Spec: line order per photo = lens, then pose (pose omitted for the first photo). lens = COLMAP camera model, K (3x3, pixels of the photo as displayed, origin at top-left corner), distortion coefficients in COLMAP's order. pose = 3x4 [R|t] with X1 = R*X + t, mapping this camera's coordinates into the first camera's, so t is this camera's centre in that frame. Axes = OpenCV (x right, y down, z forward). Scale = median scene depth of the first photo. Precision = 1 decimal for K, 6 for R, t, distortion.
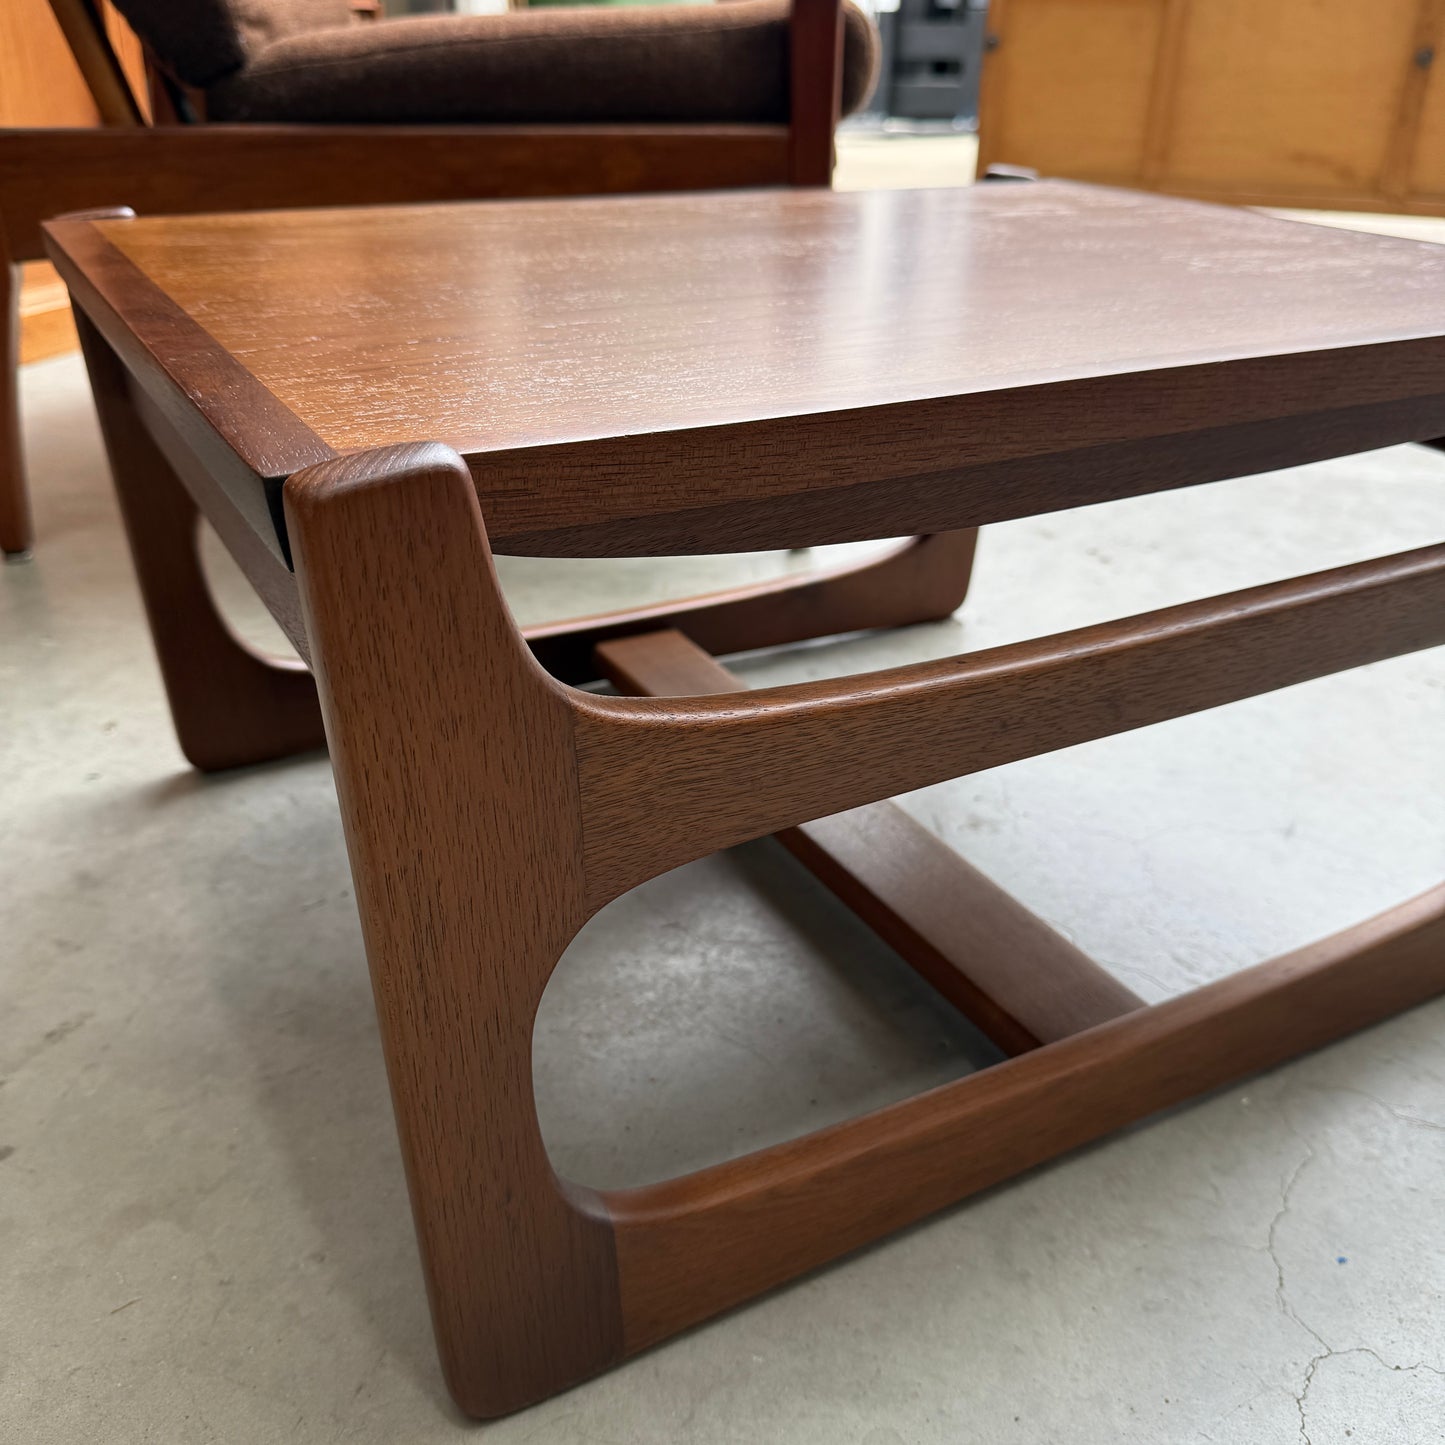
lens RADIAL K [[1269.2, 0, 710.9], [0, 1269.2, 718.1], [0, 0, 1]] dist [0.089854, -0.069635]
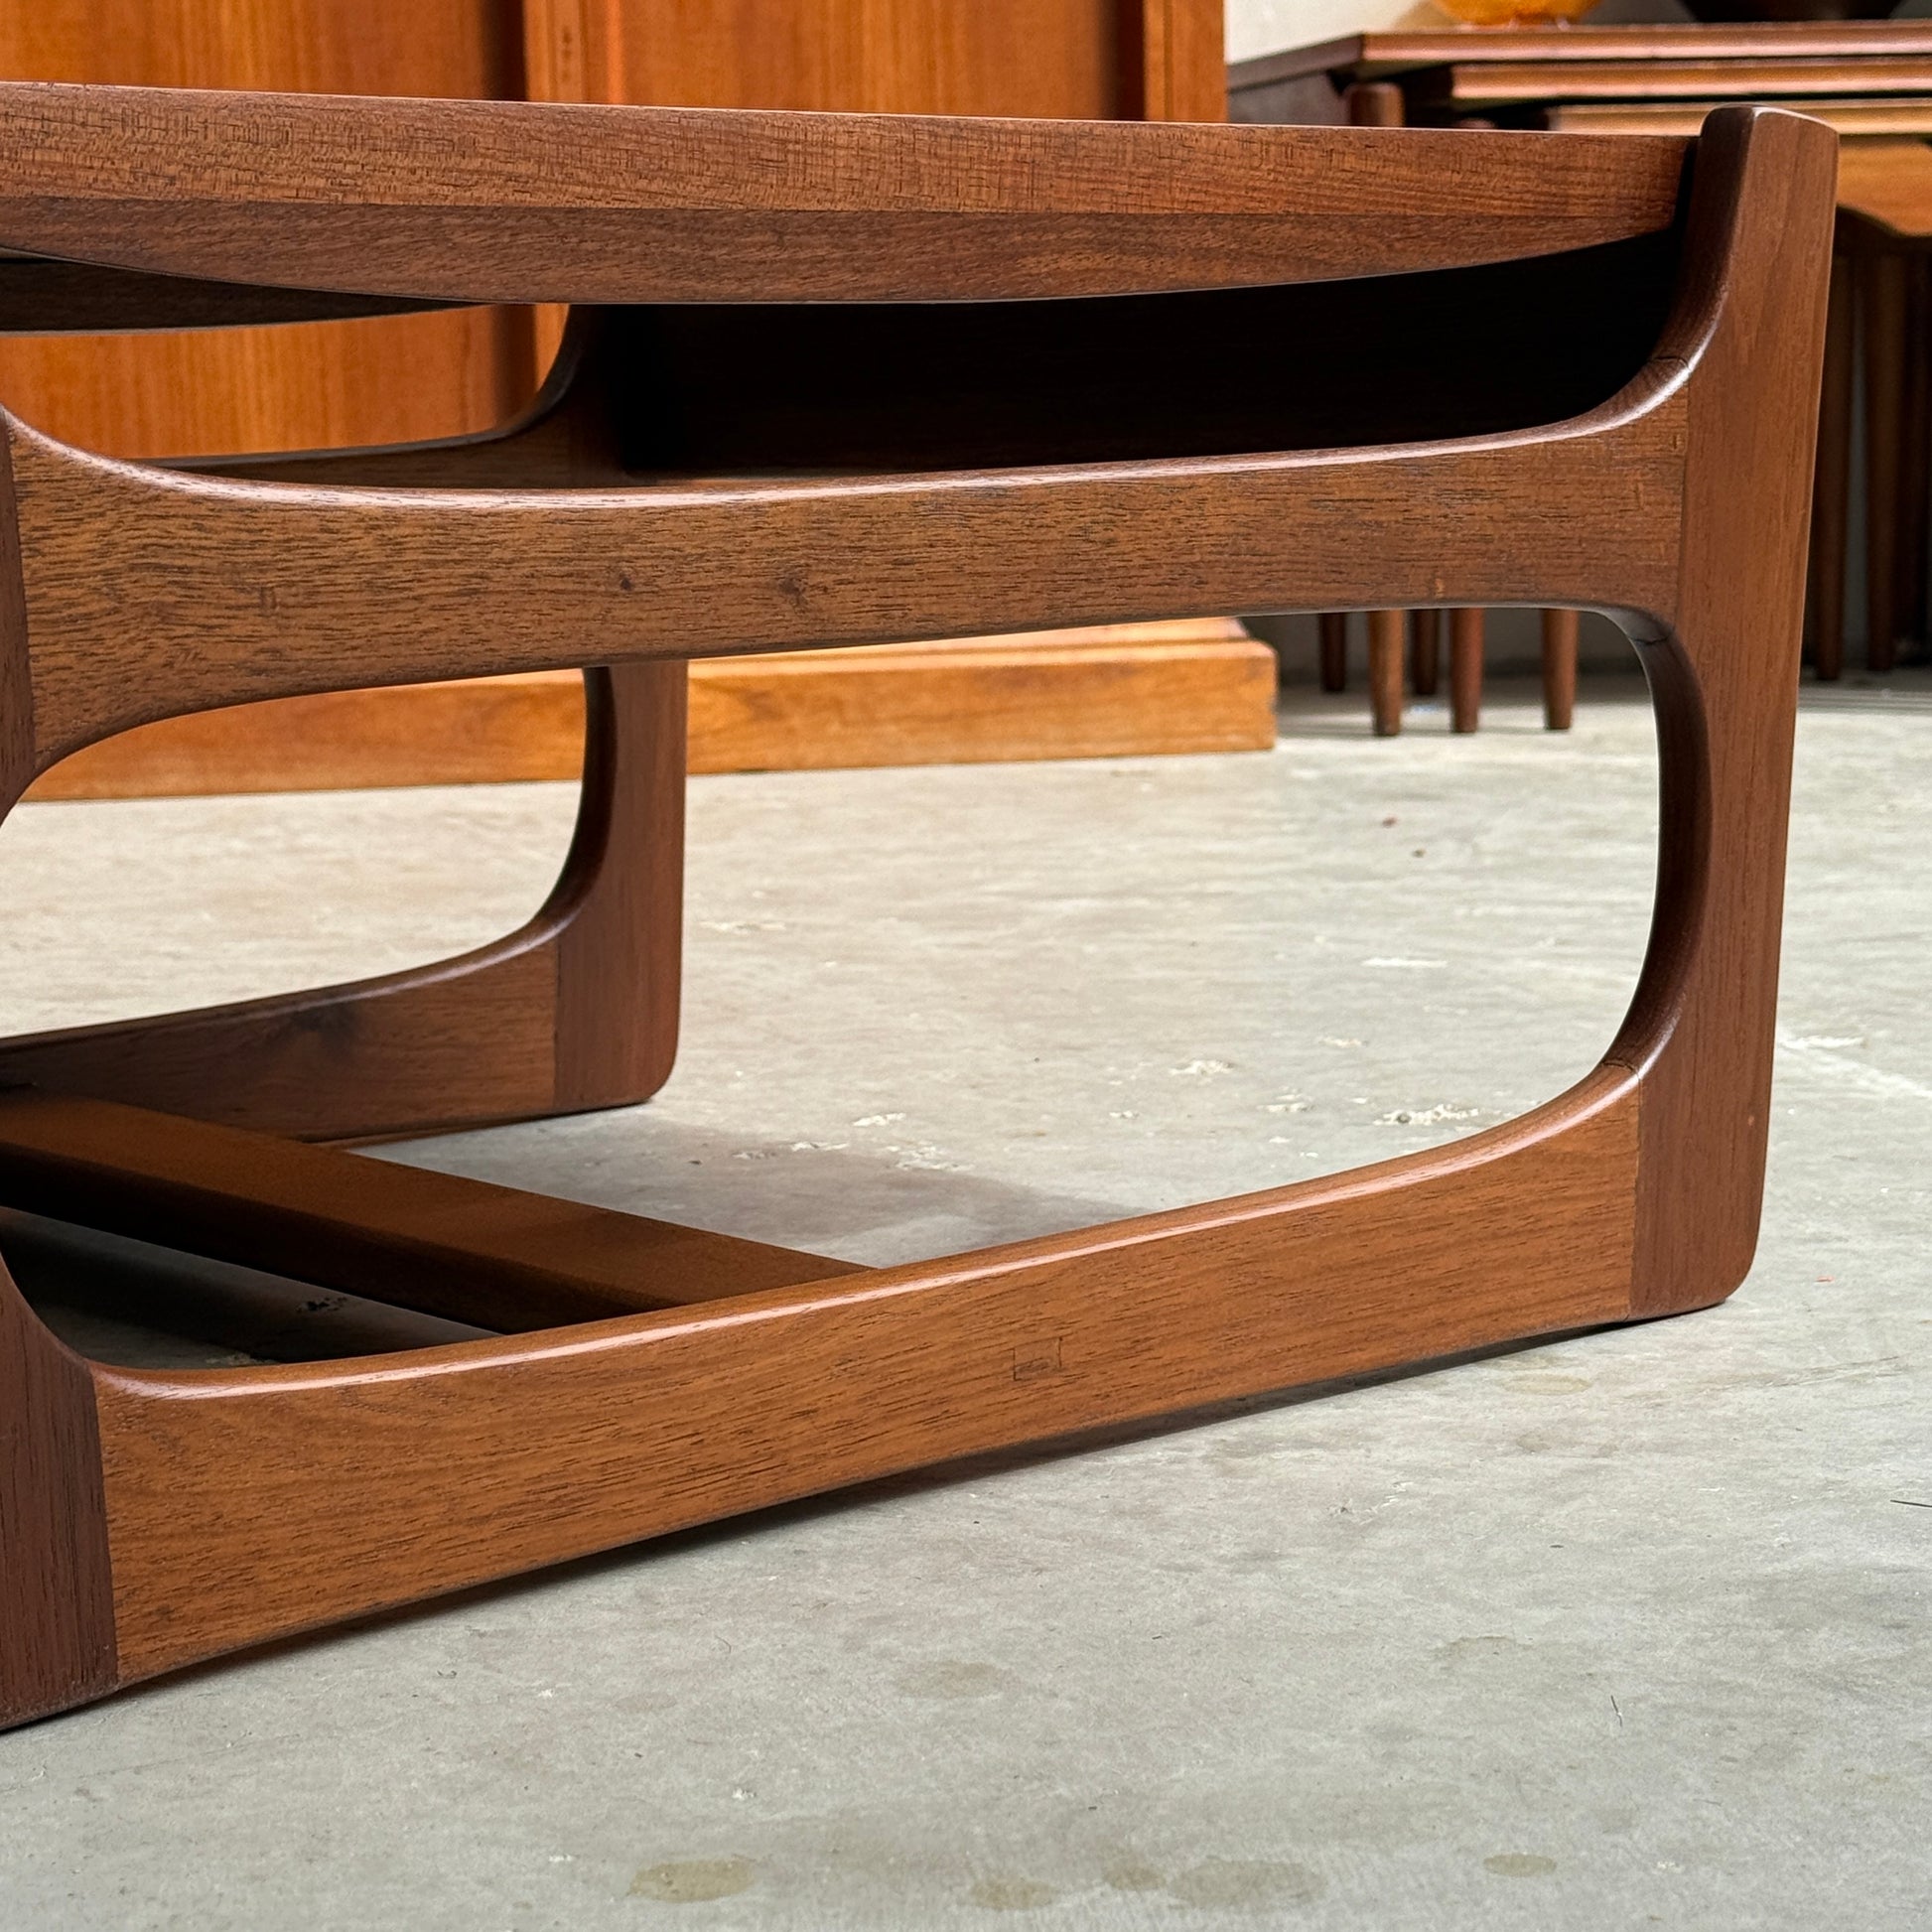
lens RADIAL K [[4362.1, 0, 960.6], [0, 4362.1, 961.4], [0, 0, 1]] dist [0.153904, 0.000000]
pose [[0.968578, -0.069331, 0.238851, -0.183888], [0.144567, 0.938402, -0.313850, 1.051012], [-0.202378, 0.338518, 0.918939, -1.216819]]
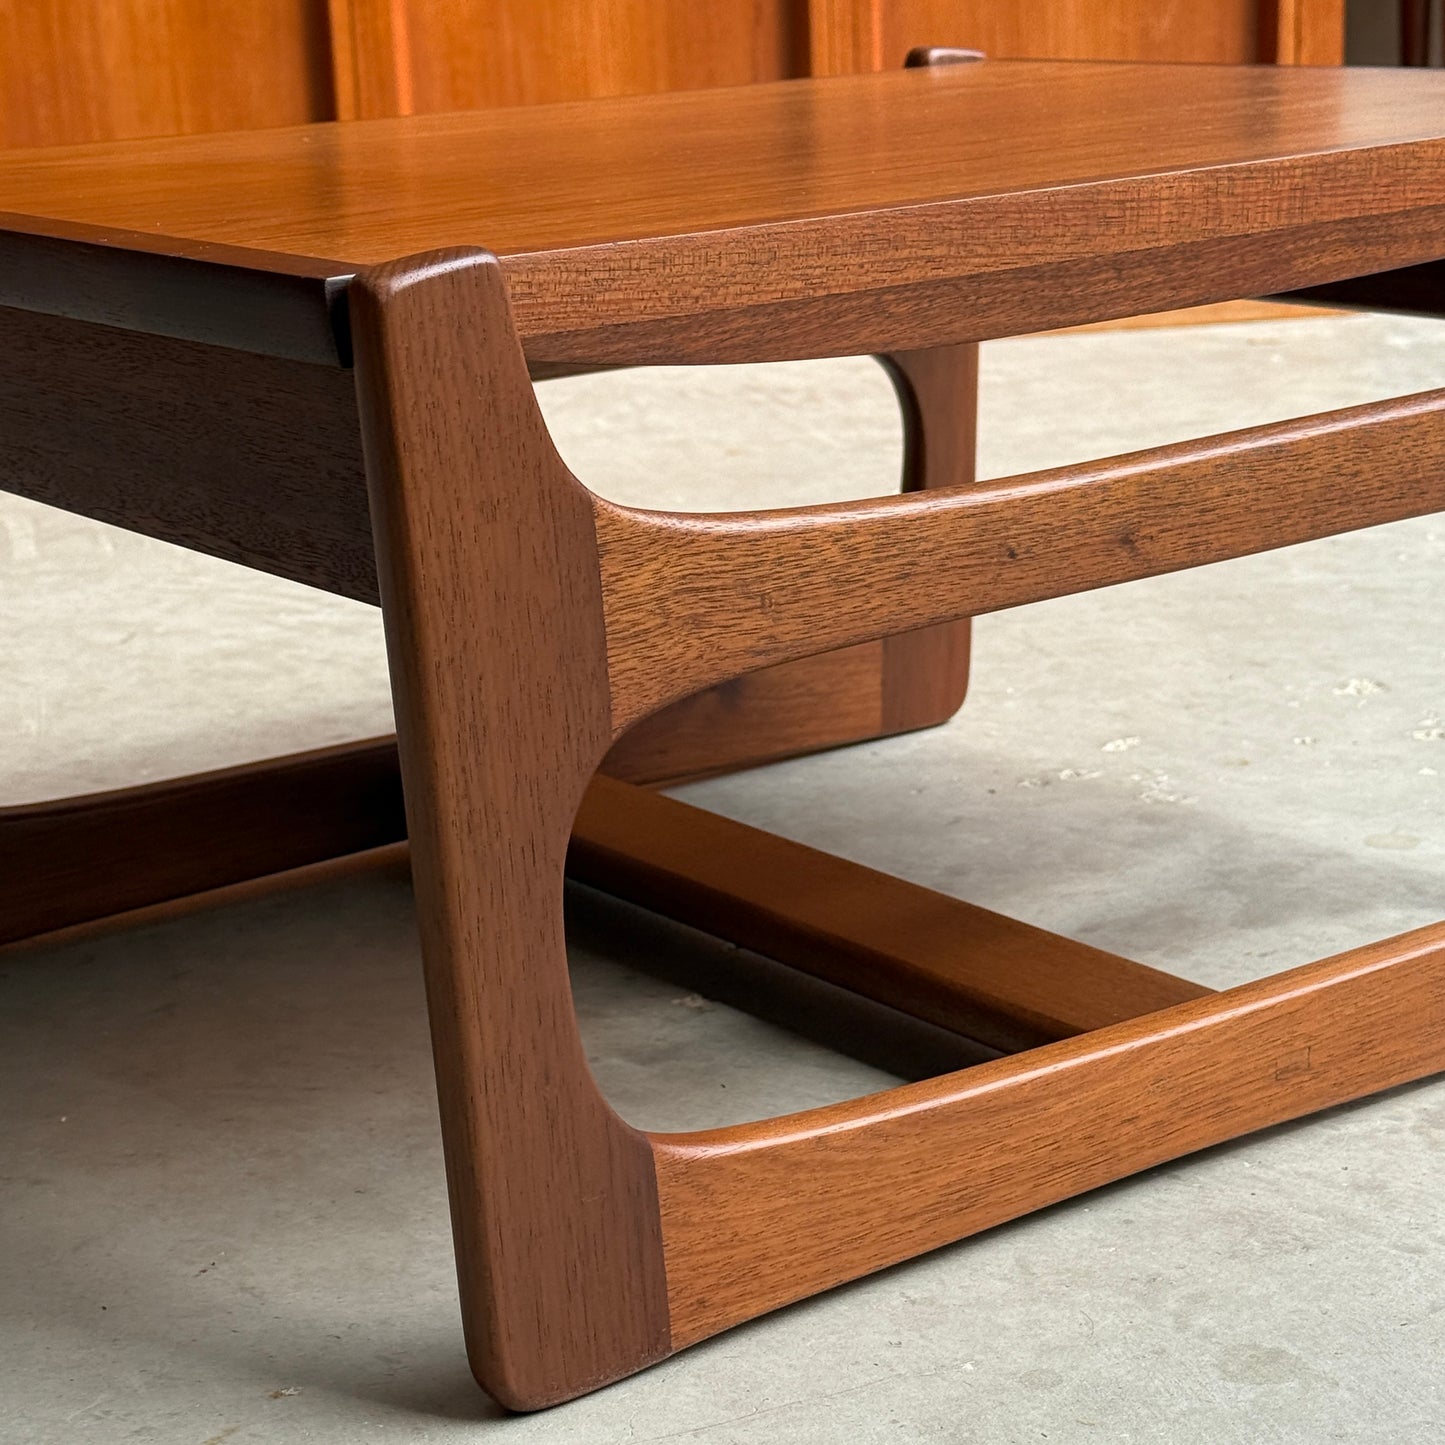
lens RADIAL K [[3262.5, 0, 746.3], [0, 3262.5, 751.7], [0, 0, 1]] dist [0.153904, 0.000000]
pose [[0.986399, -0.097662, 0.132207, -0.319397], [0.123147, 0.971841, -0.200898, 0.663577], [-0.108864, 0.214446, 0.970650, -1.386184]]
